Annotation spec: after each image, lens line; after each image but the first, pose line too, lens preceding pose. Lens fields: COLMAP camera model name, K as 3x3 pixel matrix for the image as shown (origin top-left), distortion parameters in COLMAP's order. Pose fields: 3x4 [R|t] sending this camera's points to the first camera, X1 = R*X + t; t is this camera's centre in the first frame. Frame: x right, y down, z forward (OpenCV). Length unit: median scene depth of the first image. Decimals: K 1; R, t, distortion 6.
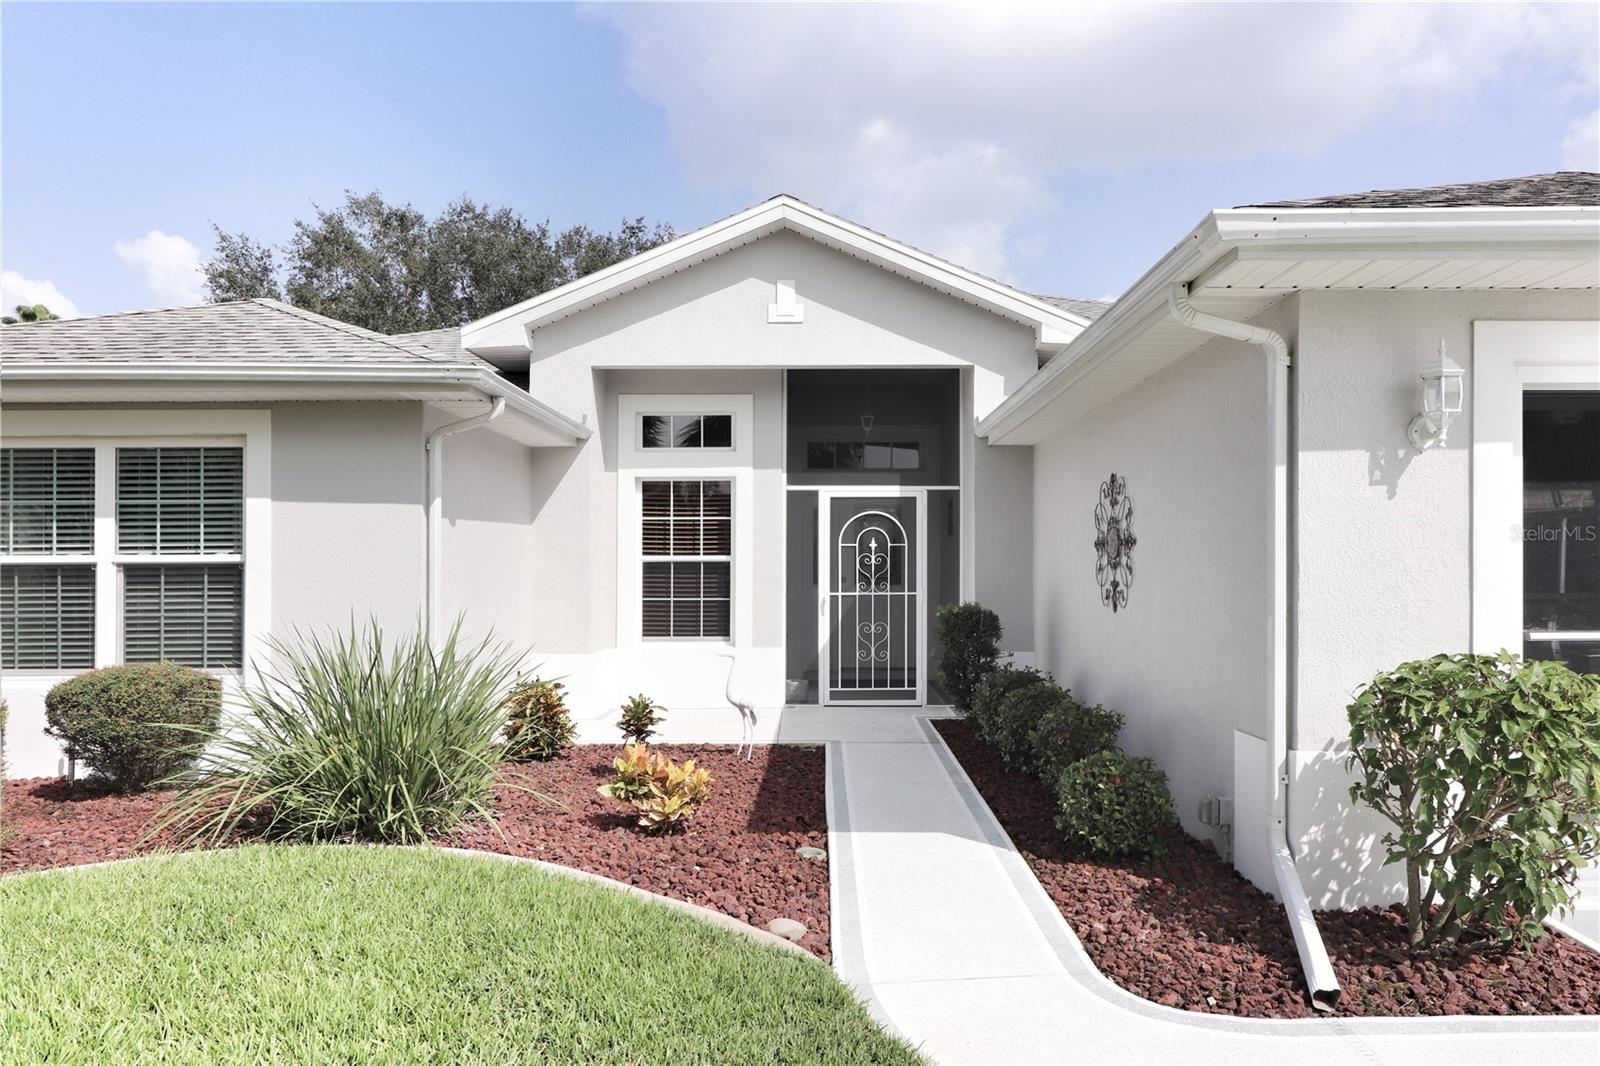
lens RADIAL K [[1096.8, 0, 800.0], [0, 1096.8, 533.0], [0, 0, 1]] dist [-0.003907, -0.000898]
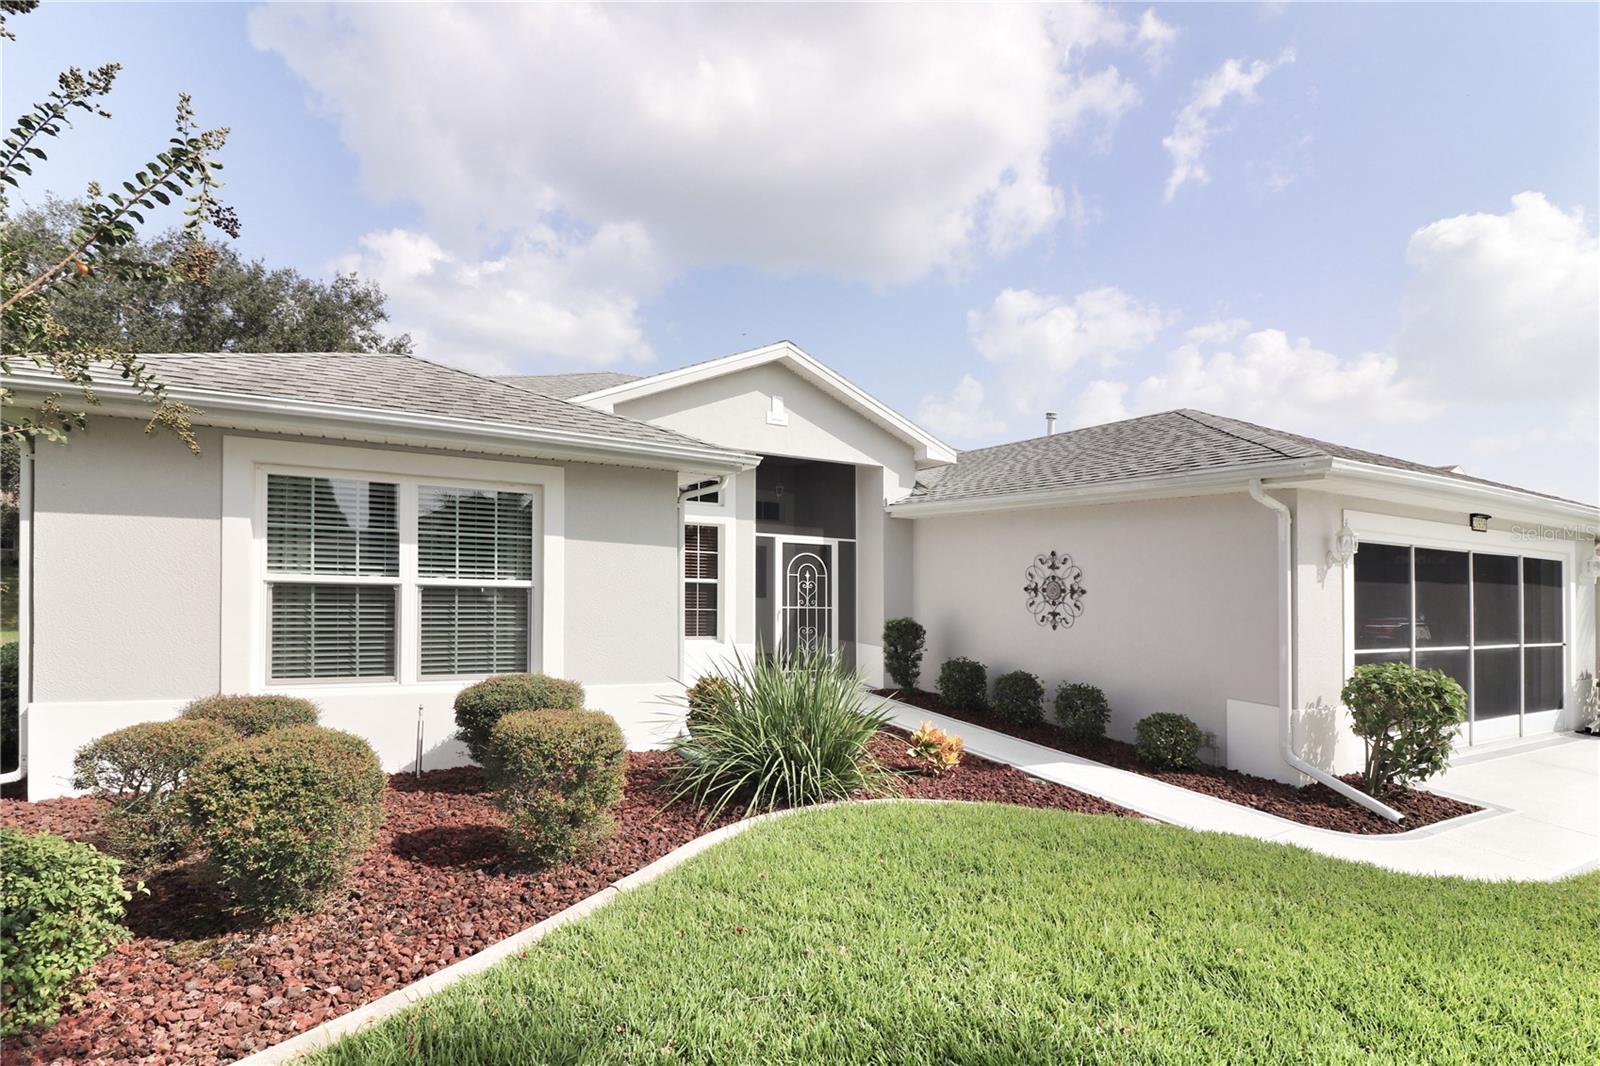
lens RADIAL K [[768.7, 0, 817.9], [0, 768.7, 525.5], [0, 0, 1]] dist [0.001200, -0.018700]
pose [[0.882306, 0.066188, 0.466000, -0.441945], [-0.054517, 0.997770, -0.038497, -0.018618], [-0.467509, 0.008562, 0.883947, 0.055900]]
